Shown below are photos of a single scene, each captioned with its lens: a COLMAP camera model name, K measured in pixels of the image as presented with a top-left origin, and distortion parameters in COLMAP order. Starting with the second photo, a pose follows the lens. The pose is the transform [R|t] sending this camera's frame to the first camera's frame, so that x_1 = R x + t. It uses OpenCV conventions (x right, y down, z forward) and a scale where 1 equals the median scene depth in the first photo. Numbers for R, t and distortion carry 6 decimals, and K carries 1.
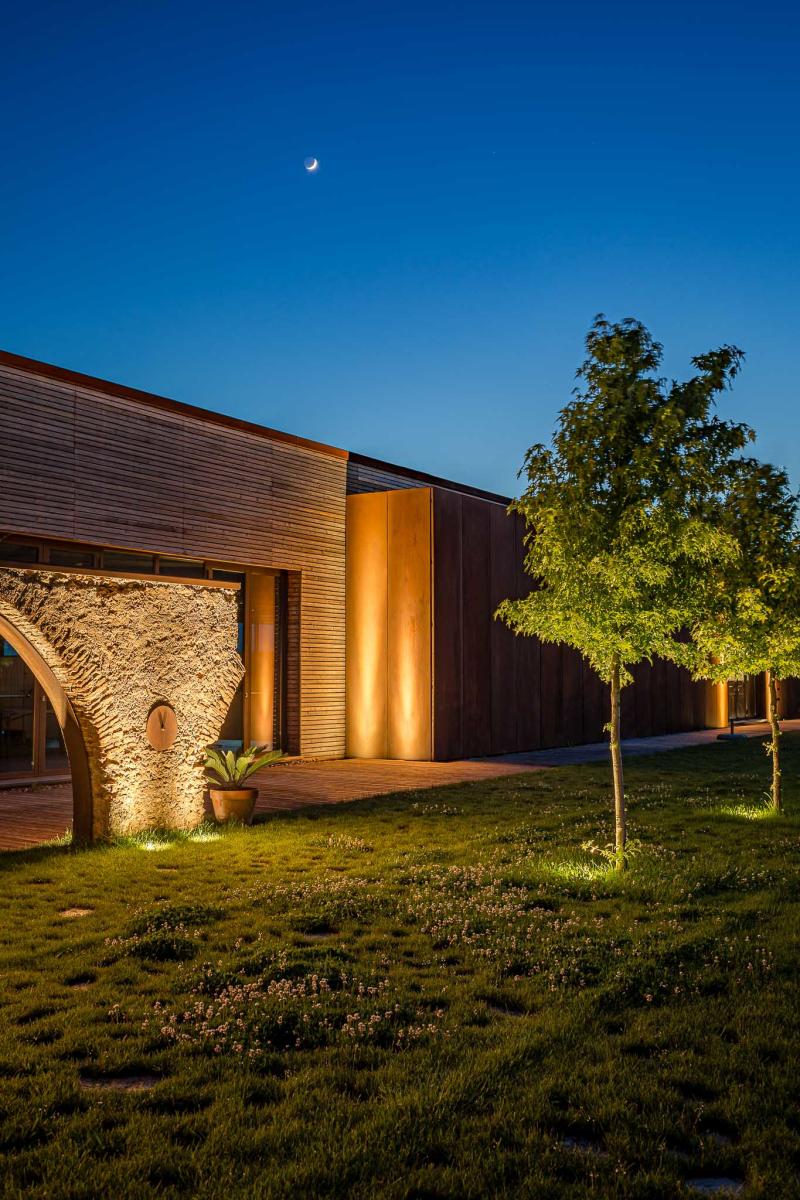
lens RADIAL K [[1152.9, 0, 405.7], [0, 1152.9, 610.6], [0, 0, 1]] dist [-0.016493, 0.000000]
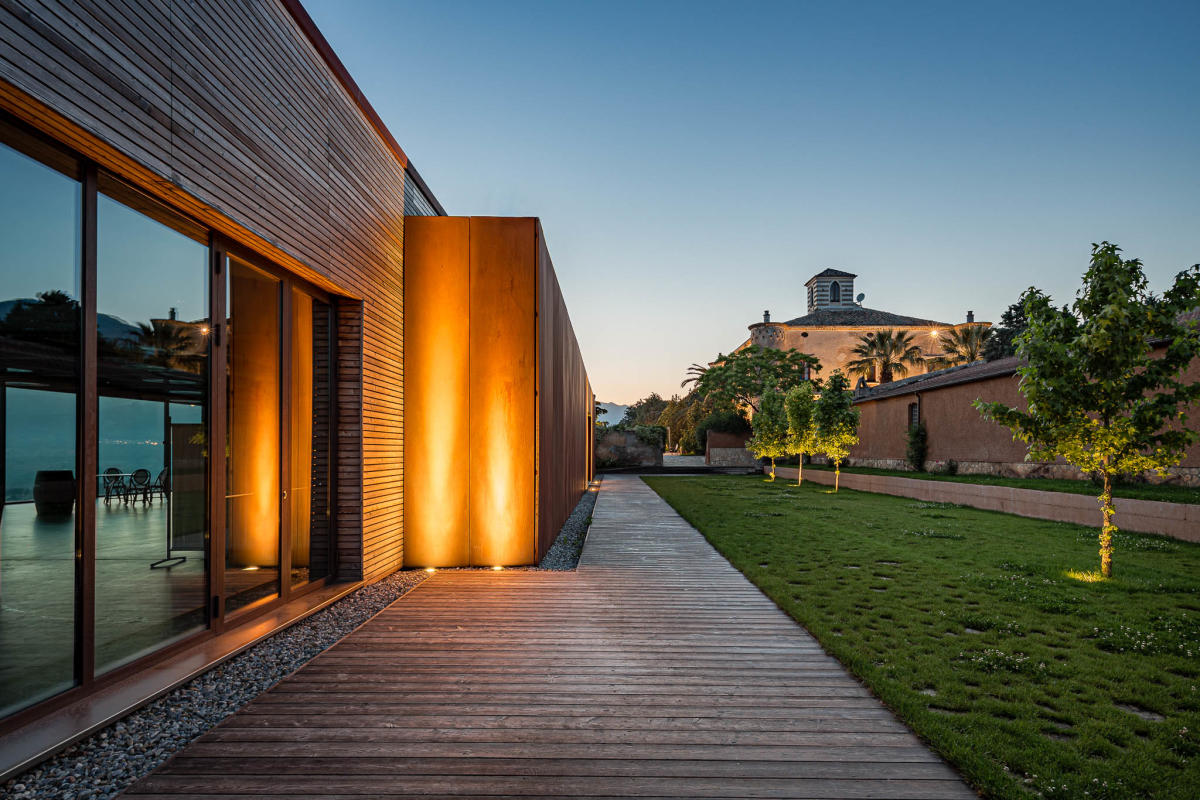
lens RADIAL K [[593.0, 0, 614.5], [0, 593.0, 456.2], [0, 0, 1]] dist [0.011092, -0.006050]
pose [[0.840275, -0.004022, 0.542145, -0.287288], [-0.032524, 0.997797, 0.057813, 0.055728], [-0.541184, -0.066212, 0.838294, 1.179280]]
